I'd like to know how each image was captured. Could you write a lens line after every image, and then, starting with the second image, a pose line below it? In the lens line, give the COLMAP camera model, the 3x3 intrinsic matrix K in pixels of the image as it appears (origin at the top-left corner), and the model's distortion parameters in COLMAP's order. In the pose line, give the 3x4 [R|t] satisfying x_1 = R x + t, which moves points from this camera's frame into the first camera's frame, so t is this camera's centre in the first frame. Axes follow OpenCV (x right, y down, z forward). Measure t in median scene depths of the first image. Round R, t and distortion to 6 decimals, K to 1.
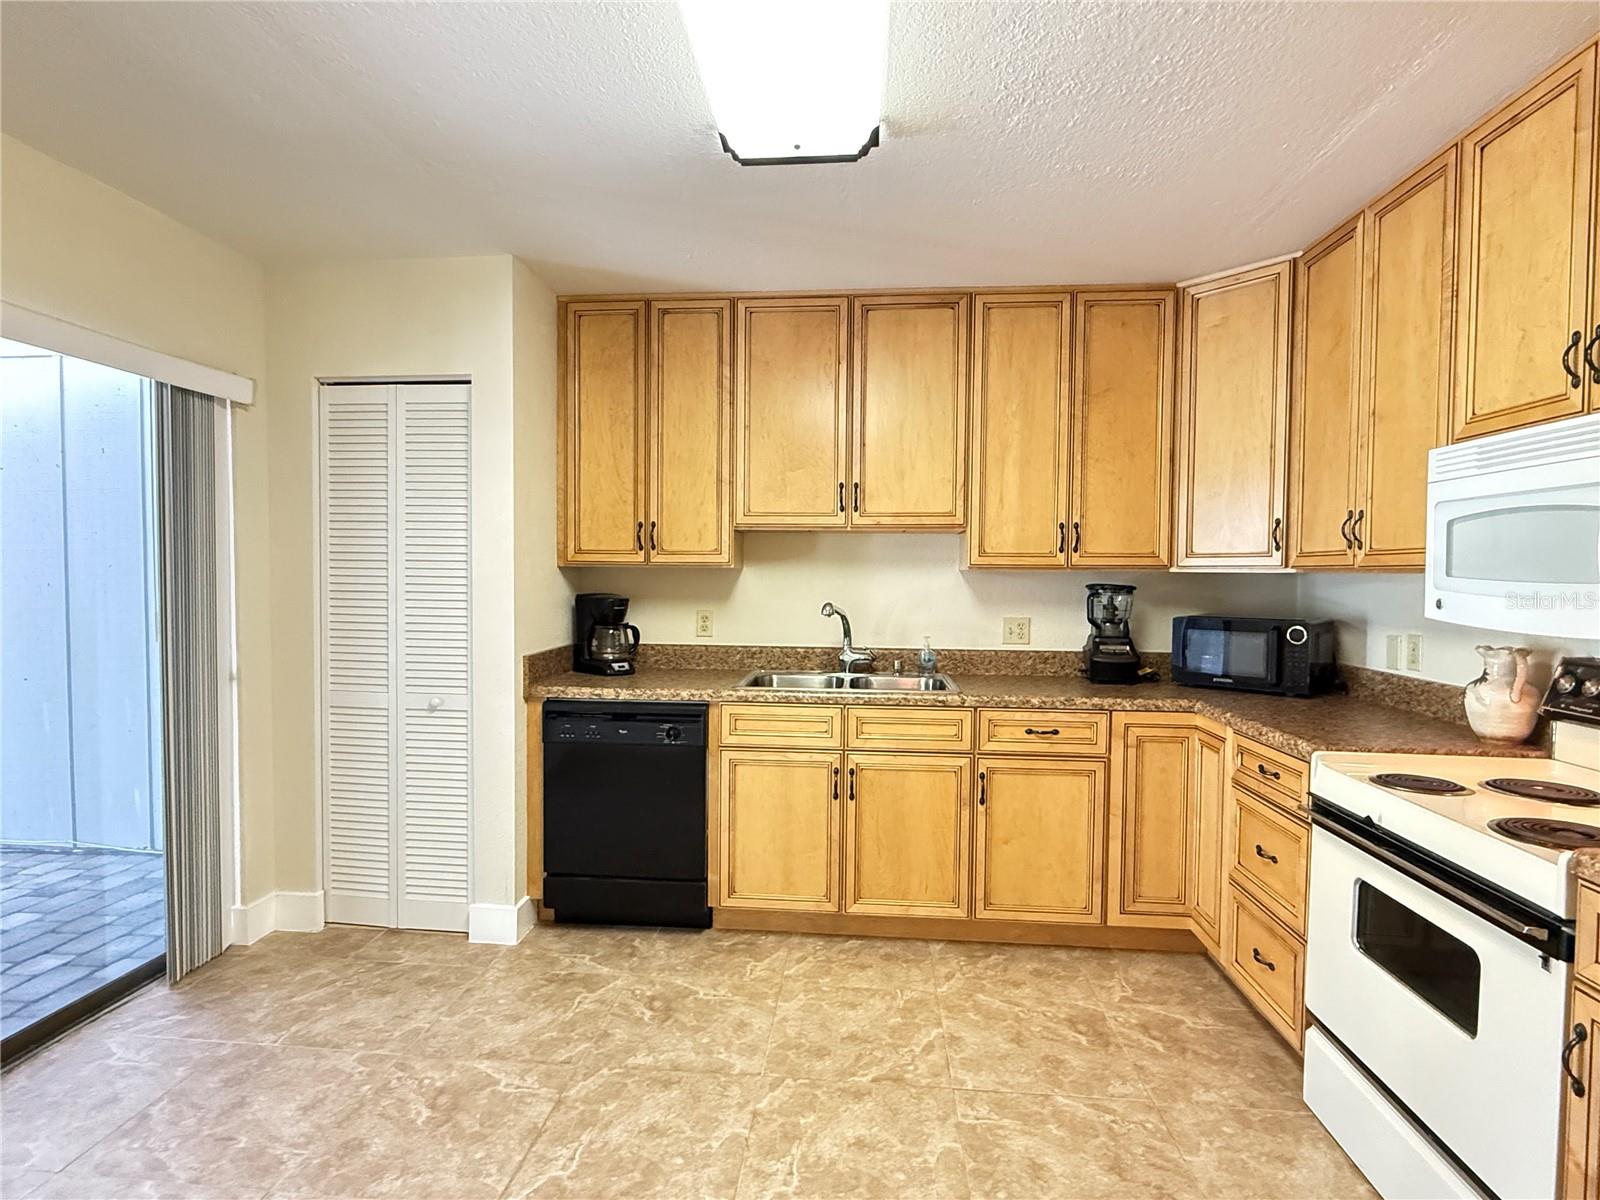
lens RADIAL K [[820.6, 0, 794.0], [0, 820.6, 601.0], [0, 0, 1]] dist [0.001190, -0.000023]
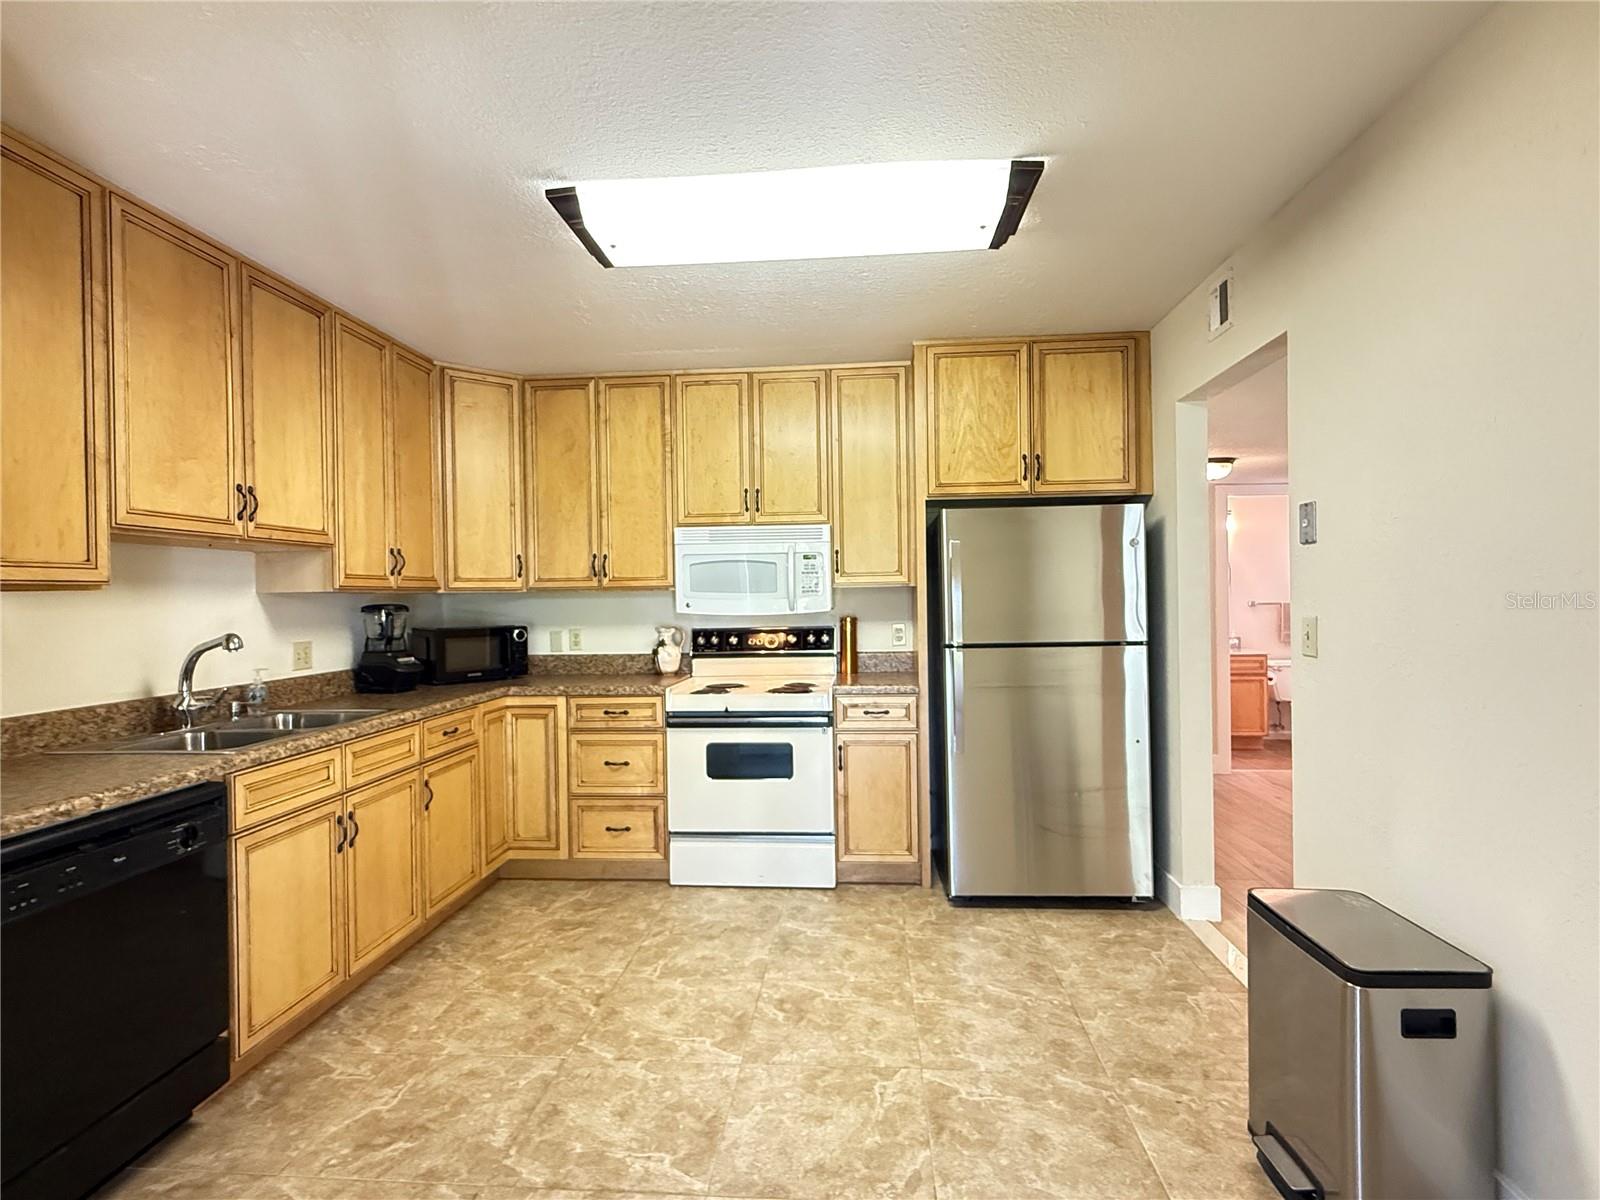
lens RADIAL K [[820.6, 0, 798.0], [0, 820.6, 601.5], [0, 0, 1]] dist [0.001190, -0.000023]
pose [[-0.010808, -0.013945, 0.999844, -0.822110], [0.051045, 0.998591, 0.014480, -0.013680], [-0.998638, 0.051194, -0.010081, 0.502616]]
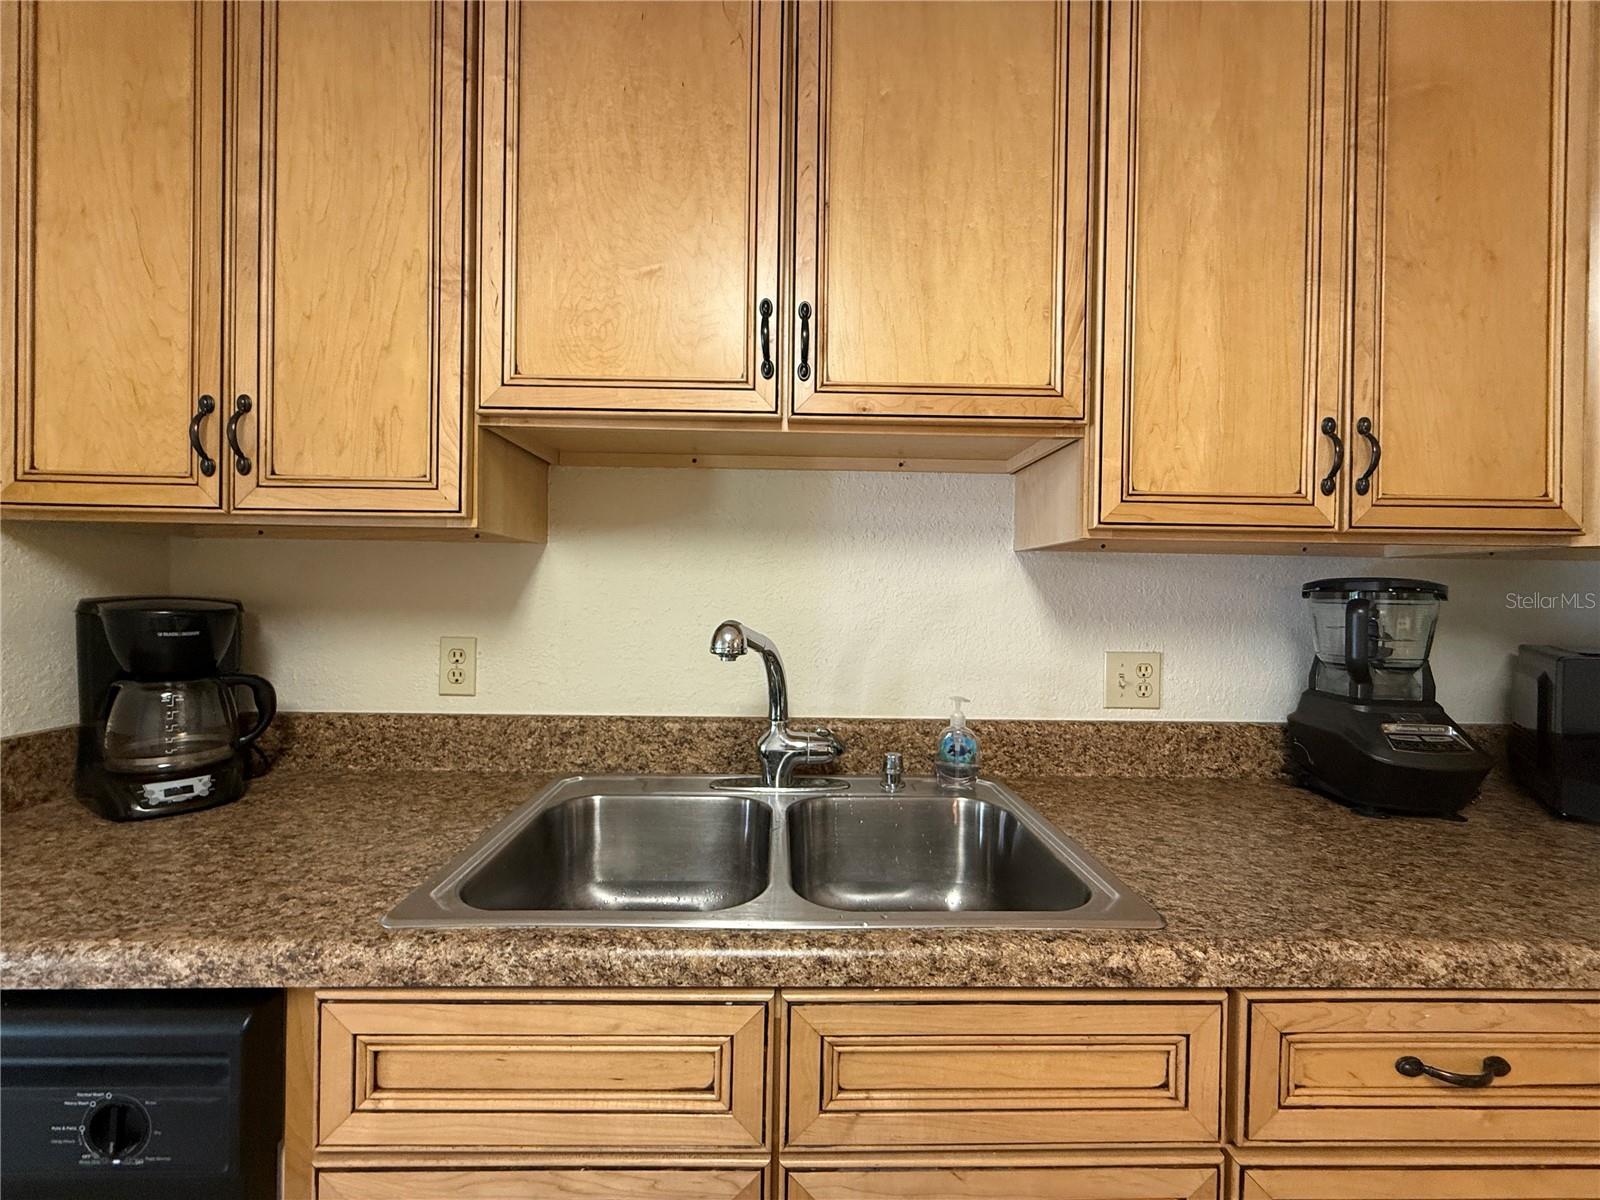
lens RADIAL K [[639.6, 0, 798.3], [0, 639.6, 599.2], [0, 0, 1]] dist [0.004277, -0.000935]
pose [[0.993488, 0.005084, 0.113821, 0.043142], [-0.001990, 0.999626, -0.027286, -0.000015], [-0.113917, 0.026882, 0.993127, 0.771847]]
